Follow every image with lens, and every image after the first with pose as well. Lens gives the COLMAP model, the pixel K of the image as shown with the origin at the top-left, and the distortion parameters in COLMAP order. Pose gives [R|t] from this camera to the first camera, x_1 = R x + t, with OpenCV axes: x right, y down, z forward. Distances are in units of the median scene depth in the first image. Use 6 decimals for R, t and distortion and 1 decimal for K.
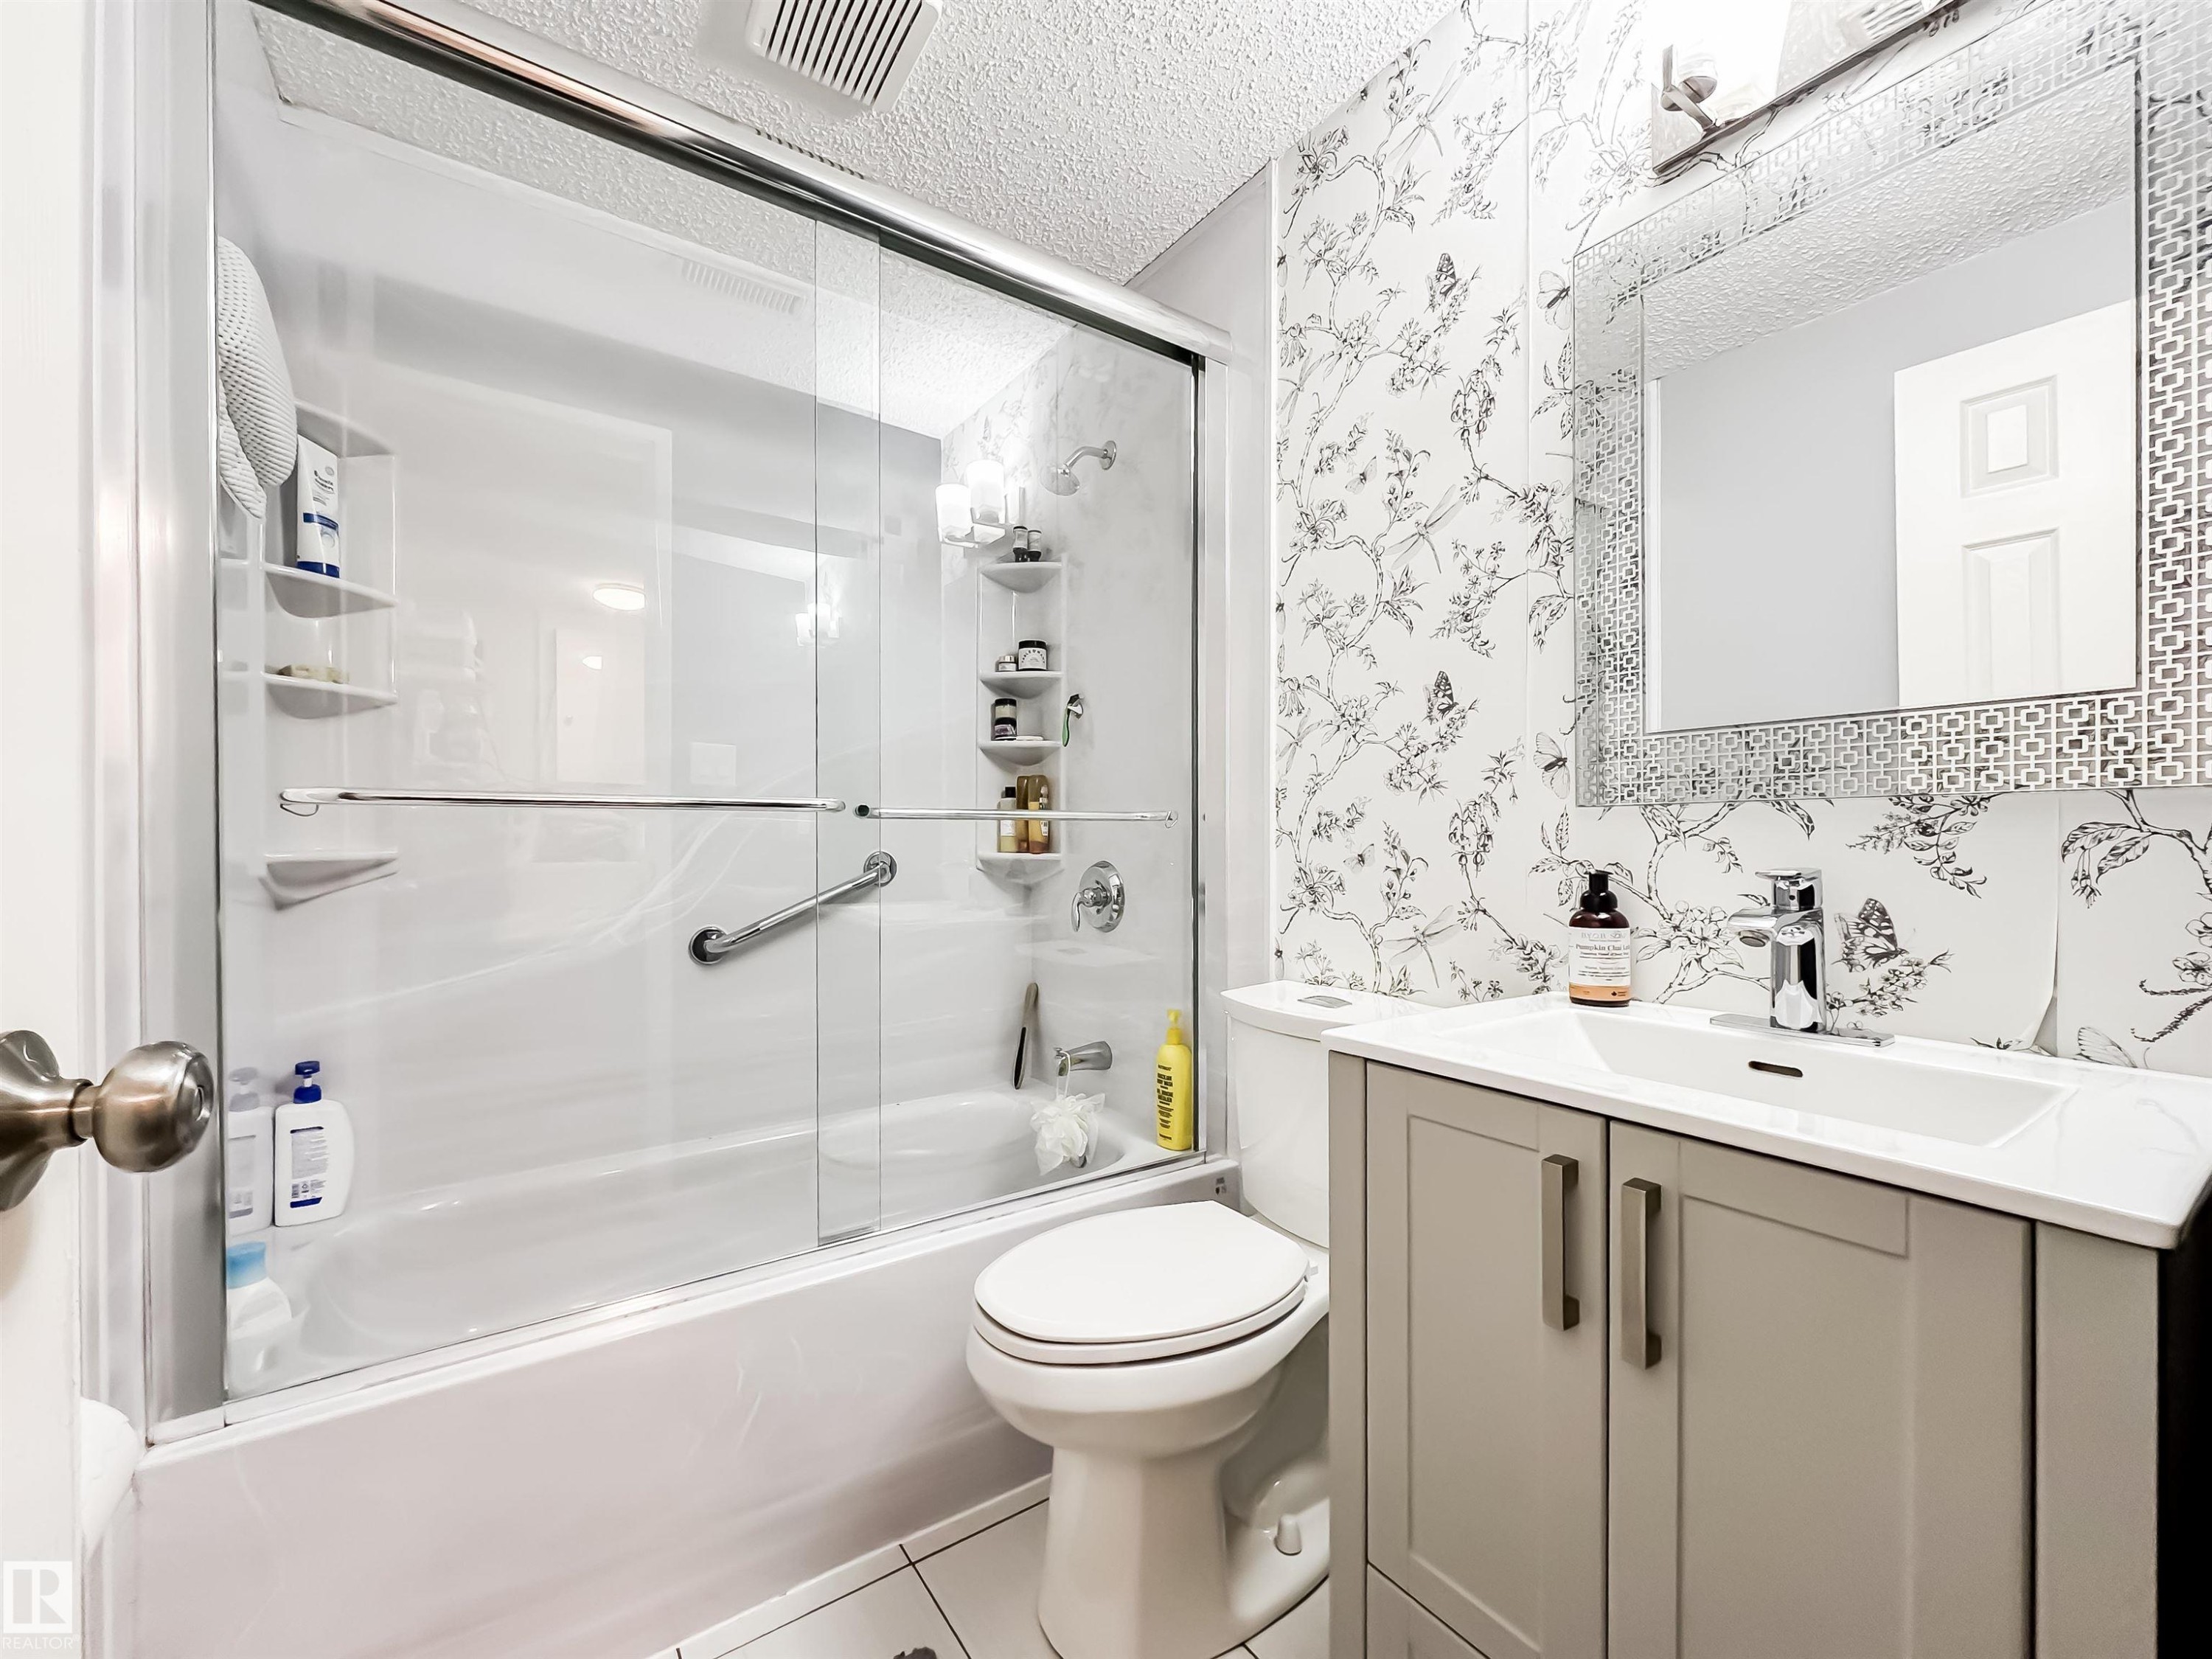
lens RADIAL K [[900.0, 0, 1101.9], [0, 900.0, 833.4], [0, 0, 1]] dist [0.000514, -0.001208]
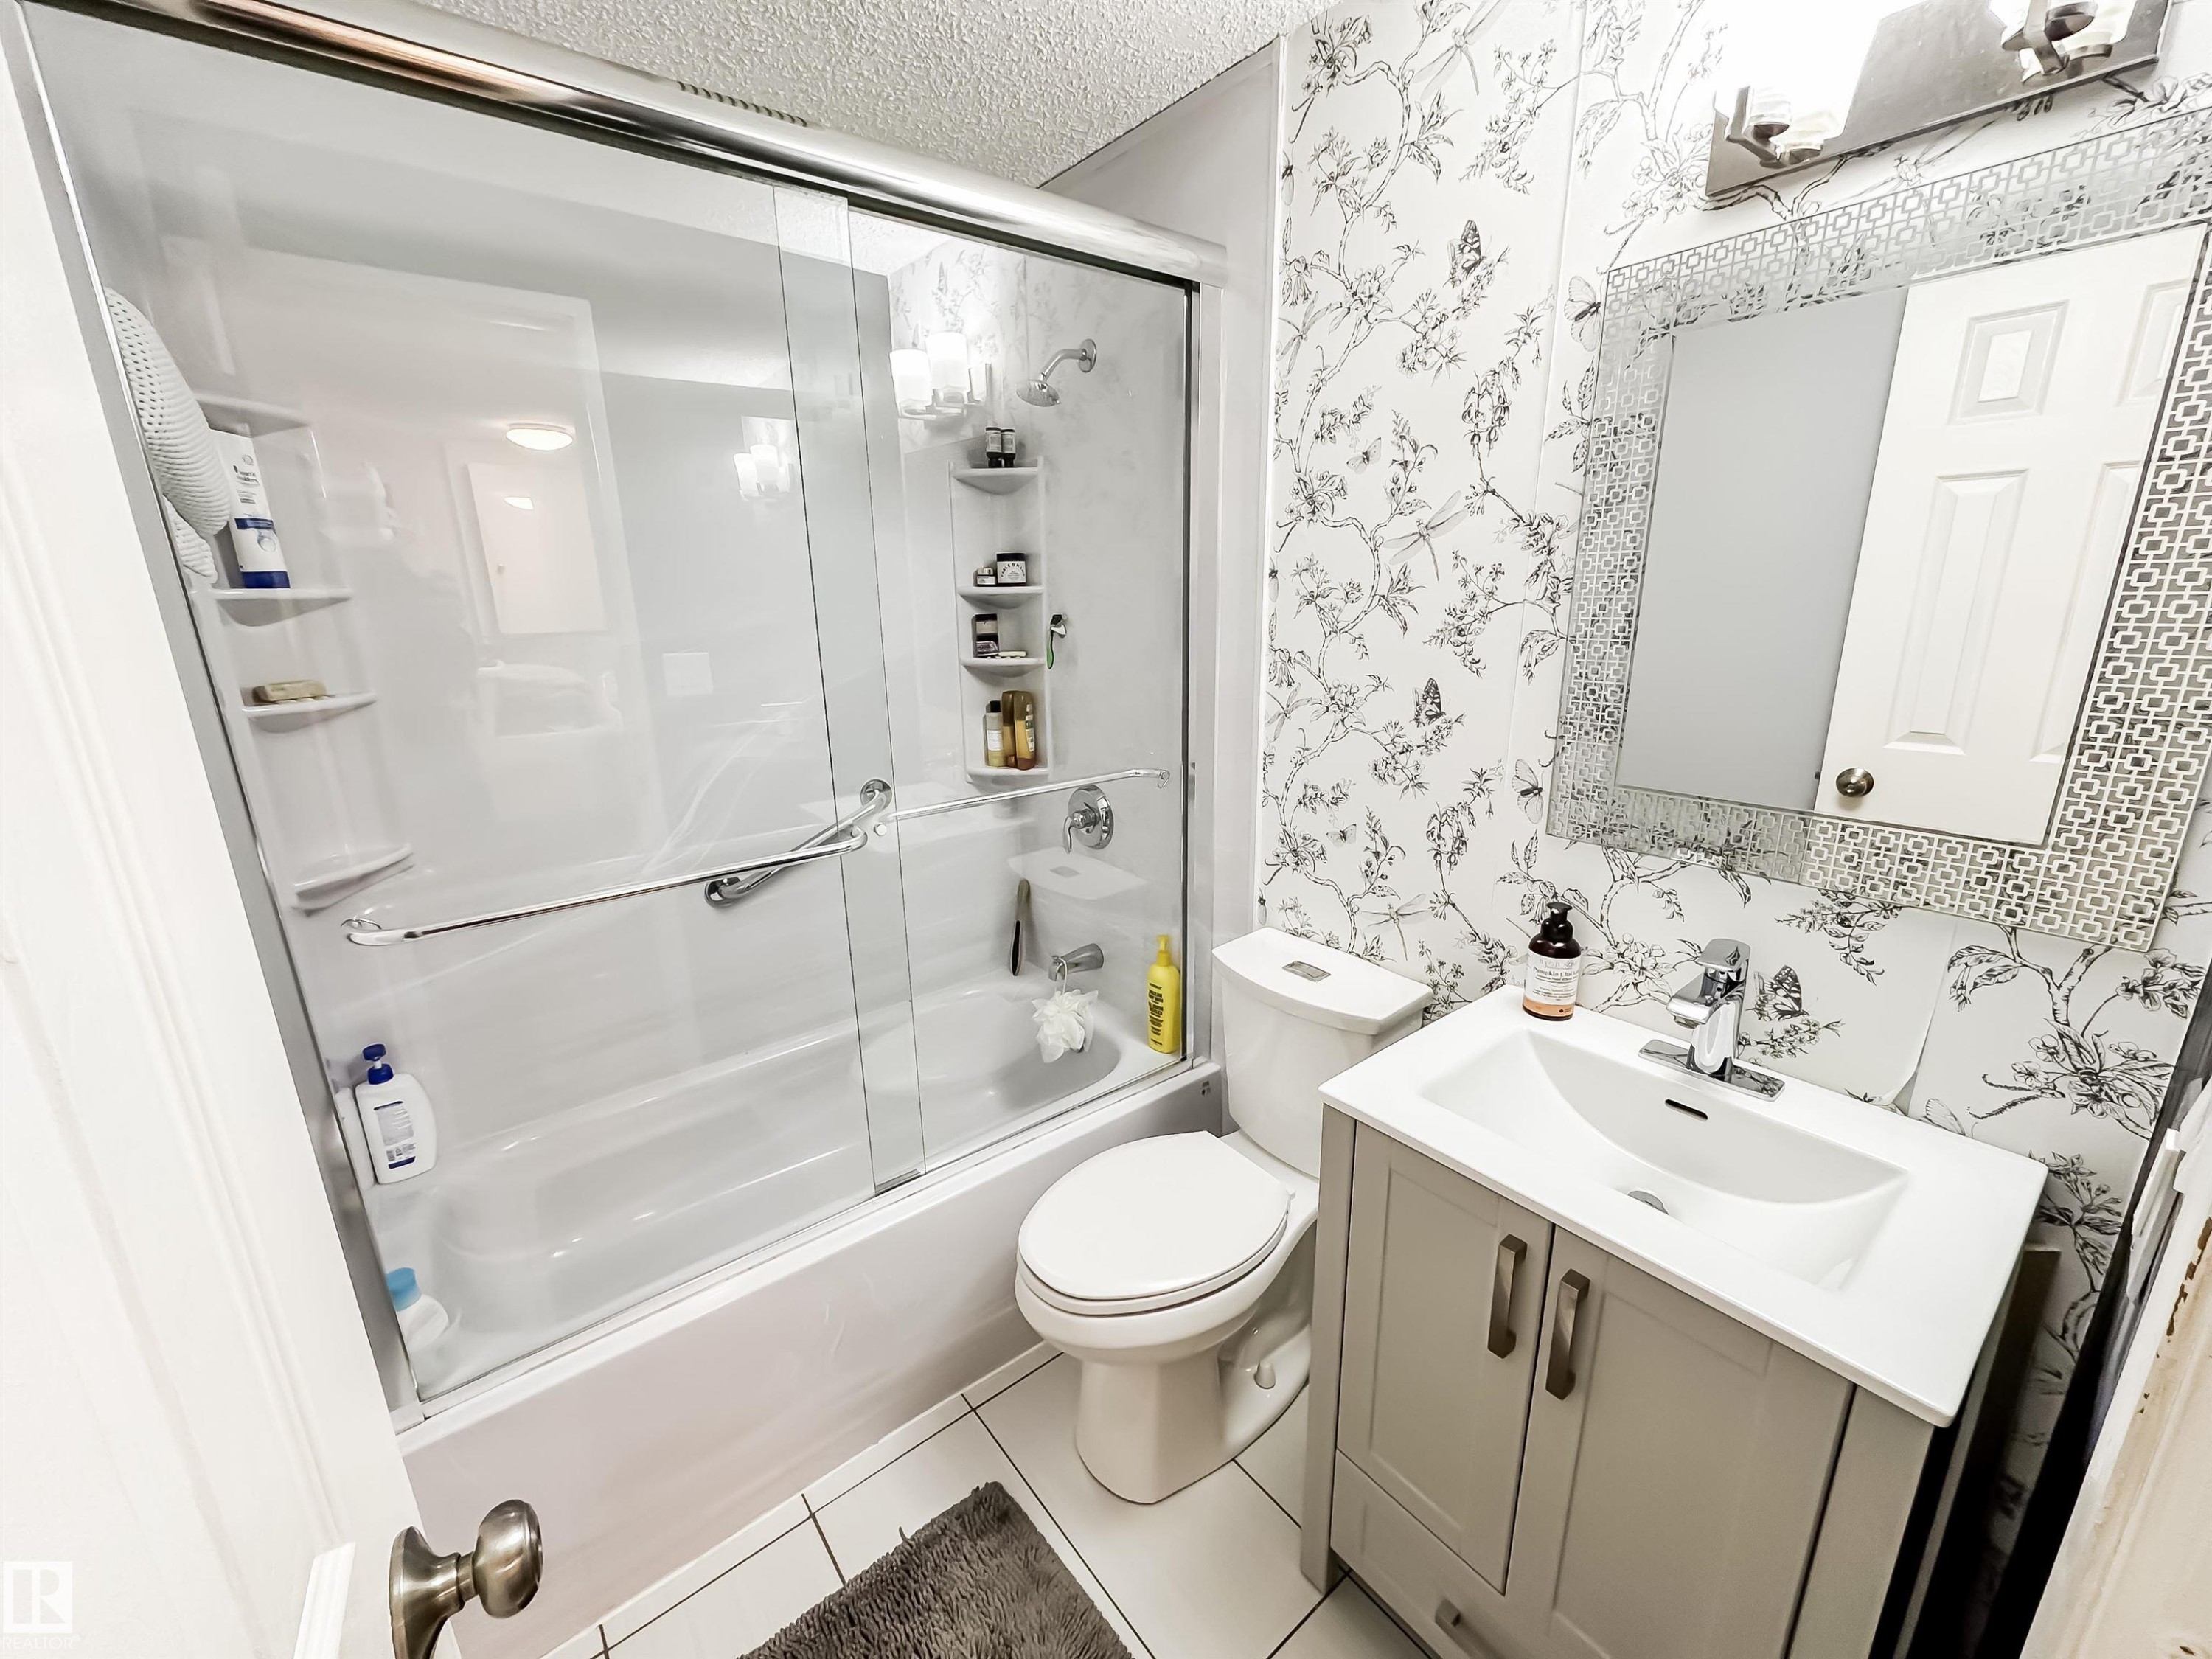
lens RADIAL K [[900.0, 0, 1093.4], [0, 900.0, 786.1], [0, 0, 1]] dist [0.000514, -0.001208]
pose [[0.998185, -0.032792, 0.050502, -0.069715], [0.018538, 0.965323, 0.260399, -0.340536], [-0.057290, -0.258991, 0.964179, -0.011181]]
